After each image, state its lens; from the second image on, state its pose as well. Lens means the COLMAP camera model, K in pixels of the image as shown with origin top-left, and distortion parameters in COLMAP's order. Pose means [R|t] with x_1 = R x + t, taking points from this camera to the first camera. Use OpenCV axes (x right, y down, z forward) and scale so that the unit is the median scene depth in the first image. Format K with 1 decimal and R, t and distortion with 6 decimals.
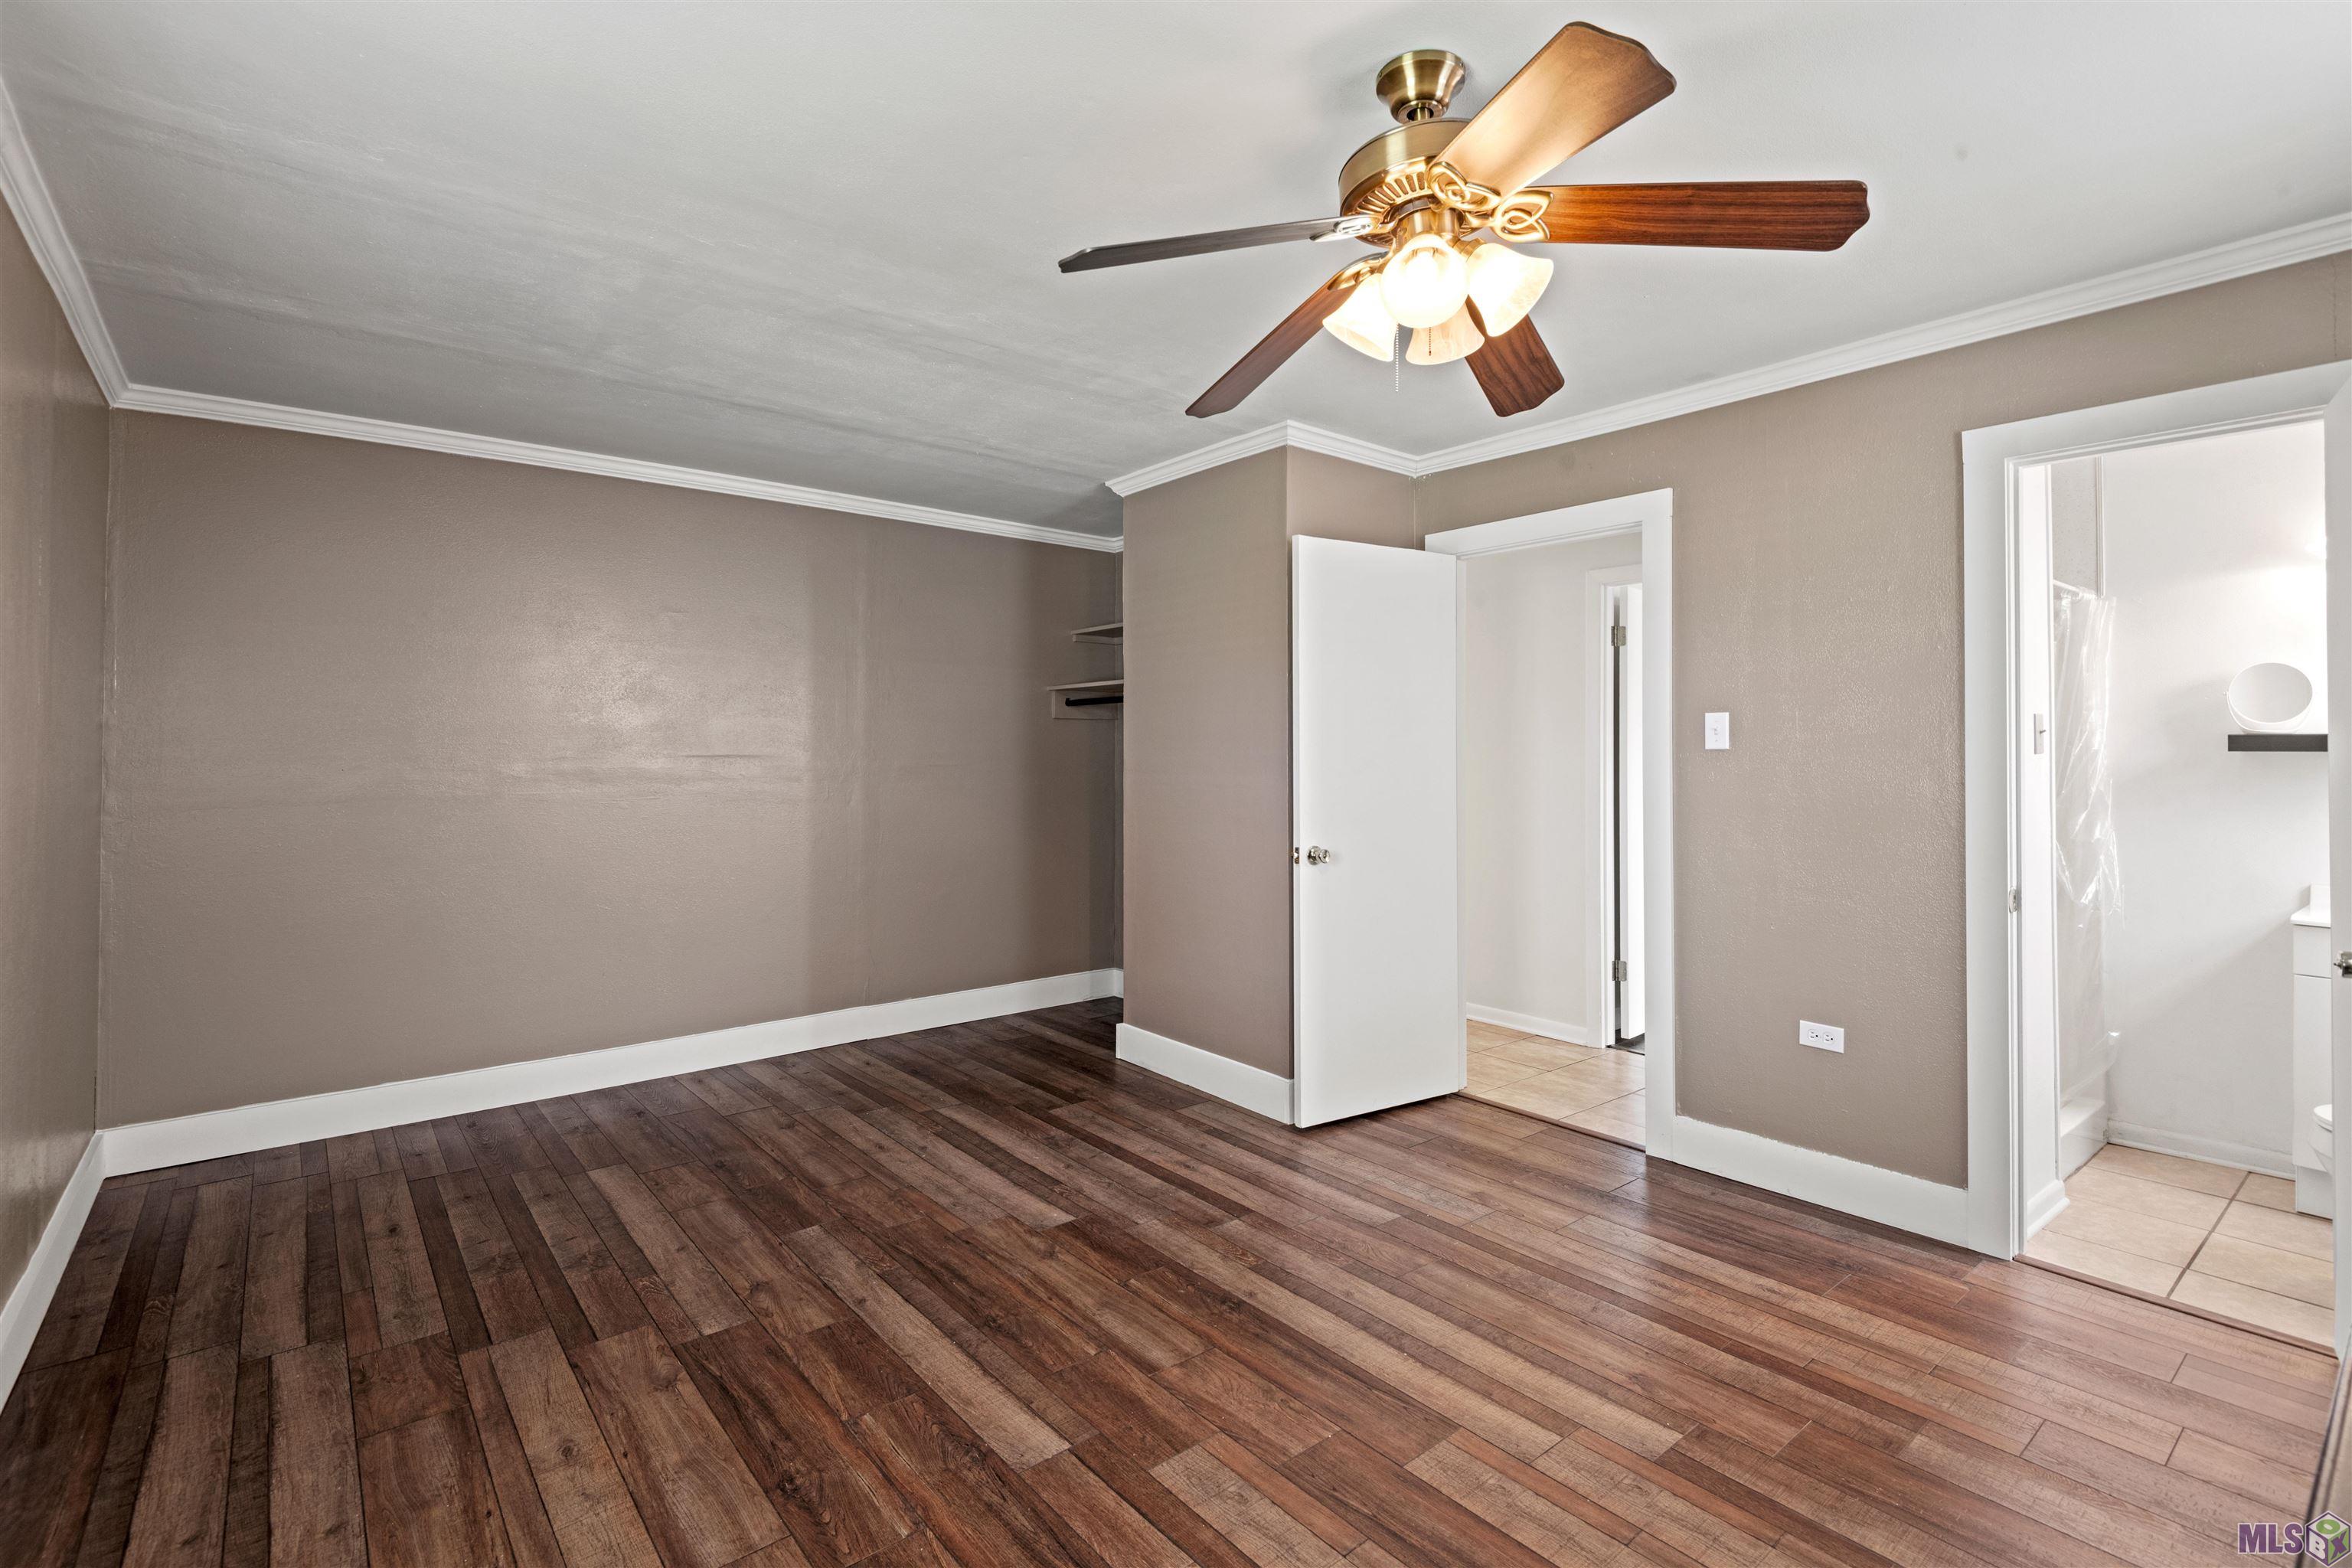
lens RADIAL K [[1079.9, 0, 1188.3], [0, 1079.9, 747.0], [0, 0, 1]] dist [0.017549, -0.000675]
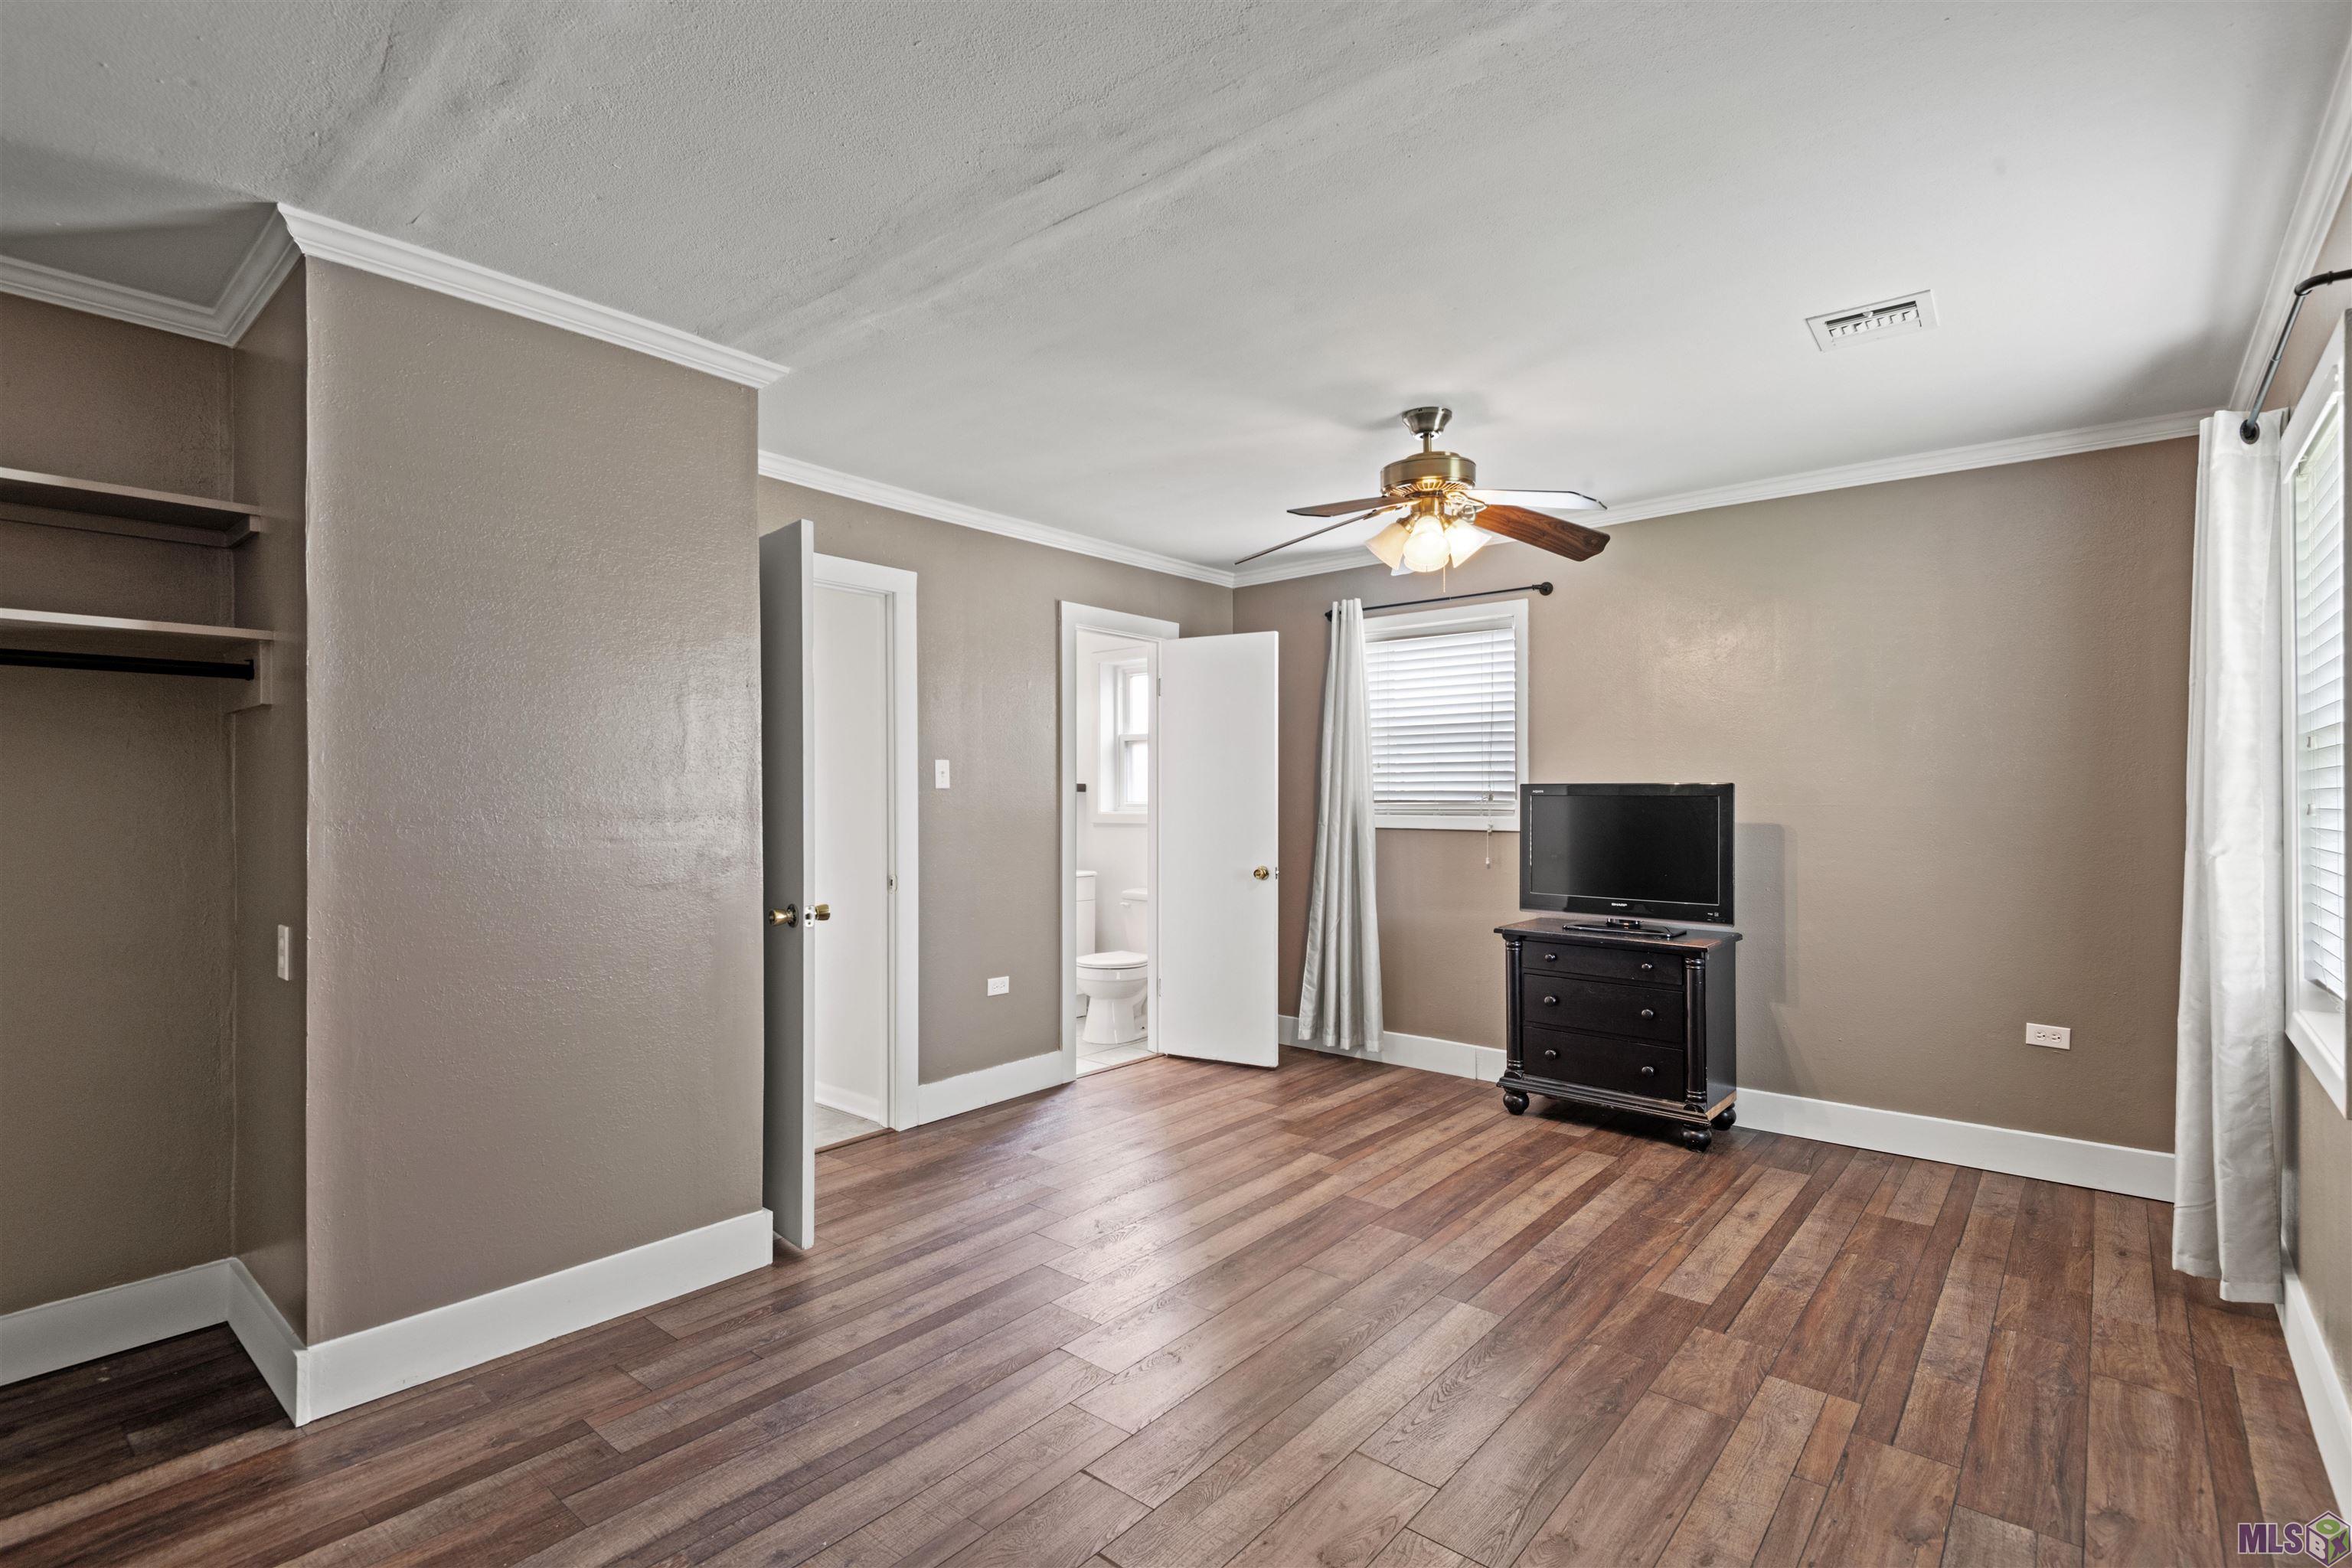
lens RADIAL K [[1079.9, 0, 1177.5], [0, 1079.9, 788.8], [0, 0, 1]] dist [0.017549, -0.000675]
pose [[-0.167200, 0.002651, 0.985919, -1.138645], [-0.002122, 0.999993, -0.003048, 0.008603], [-0.985921, -0.002602, -0.167193, 1.300018]]
